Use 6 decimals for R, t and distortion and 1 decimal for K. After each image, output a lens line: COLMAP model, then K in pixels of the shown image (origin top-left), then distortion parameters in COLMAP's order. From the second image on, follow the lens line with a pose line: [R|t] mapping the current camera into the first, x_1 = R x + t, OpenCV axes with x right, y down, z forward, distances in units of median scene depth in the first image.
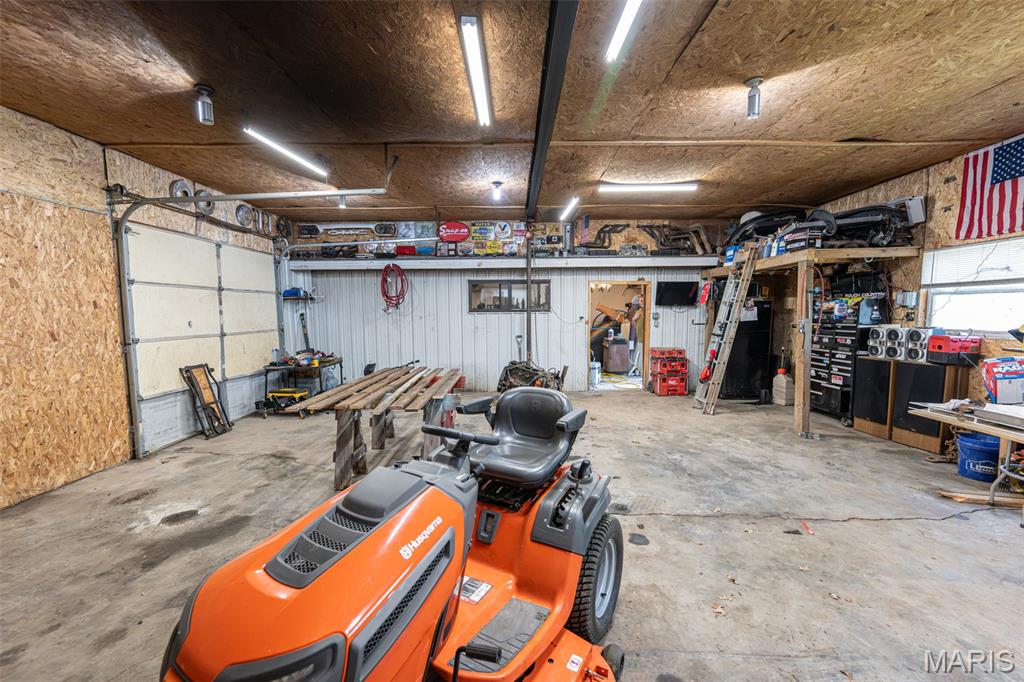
lens RADIAL K [[419.5, 0, 515.4], [0, 419.5, 342.9], [0, 0, 1]] dist [0.000201, -0.000315]
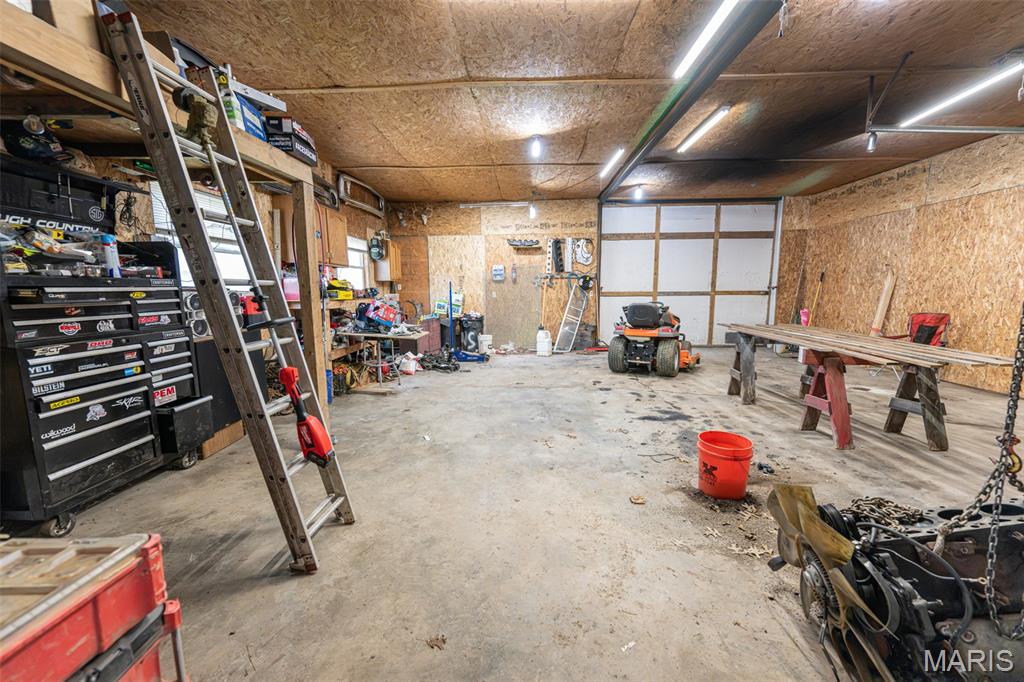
lens RADIAL K [[399.6, 0, 515.1], [0, 399.6, 343.2], [0, 0, 1]] dist [0.000044, -0.000280]
pose [[-0.999441, 0.004637, 0.033121, 0.314019], [0.011601, 0.976923, 0.213278, -0.075641], [-0.031367, 0.213543, -0.976430, 1.442686]]
